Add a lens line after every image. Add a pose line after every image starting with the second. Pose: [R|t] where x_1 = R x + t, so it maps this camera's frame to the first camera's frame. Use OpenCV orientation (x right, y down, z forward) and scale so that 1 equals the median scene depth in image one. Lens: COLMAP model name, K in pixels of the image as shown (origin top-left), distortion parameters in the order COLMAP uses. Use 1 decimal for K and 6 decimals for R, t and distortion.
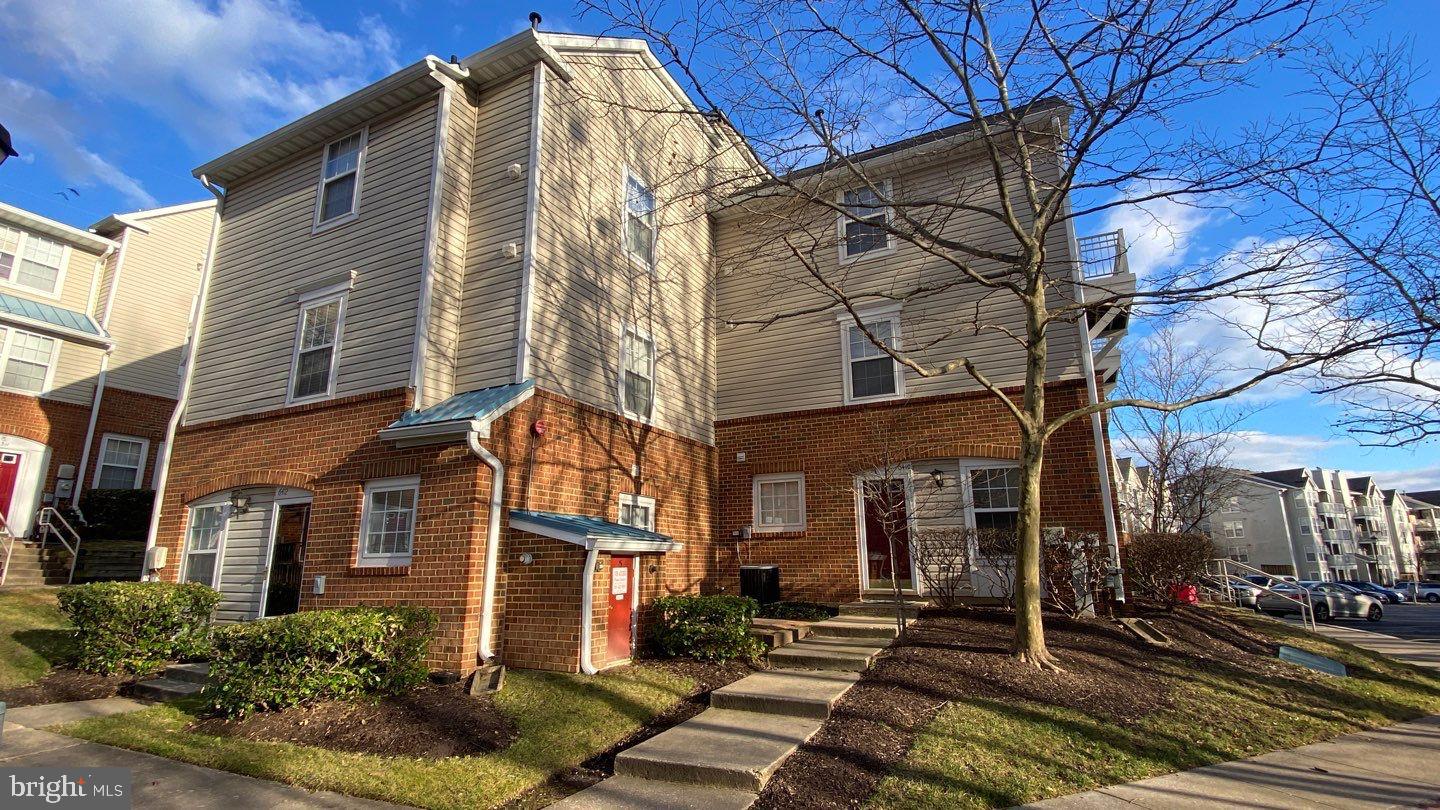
lens RADIAL K [[581.3, 0, 720.0], [0, 581.3, 405.0], [0, 0, 1]] dist [0.046763, -0.038848]
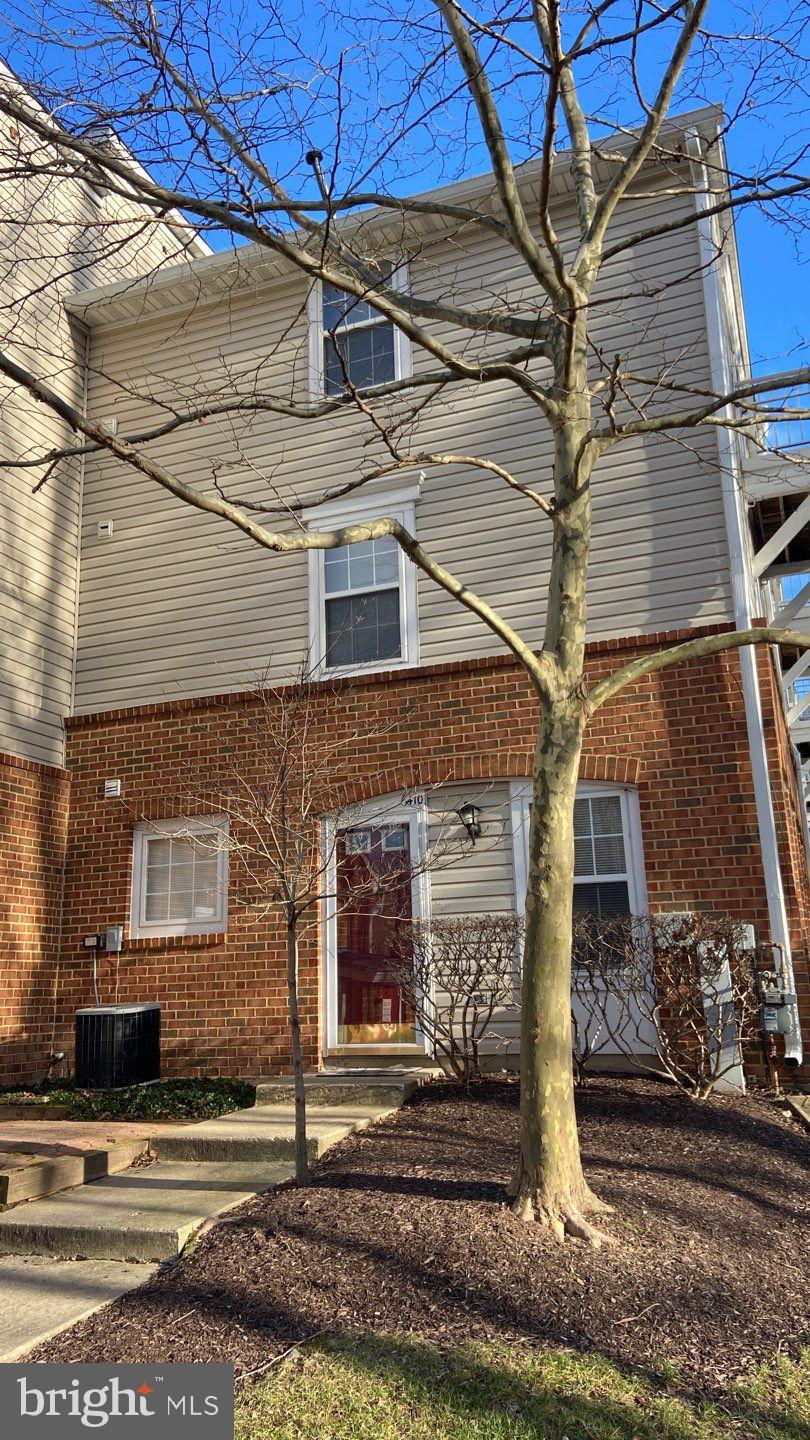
lens RADIAL K [[910.8, 0, 405.0], [0, 910.8, 720.0], [0, 0, 1]] dist [0.054396, 0.000181]
pose [[0.994736, 0.002514, 0.102443, 0.236704], [-0.000373, 0.999781, -0.020920, 0.054500], [-0.102473, 0.020772, 0.994519, 0.215849]]
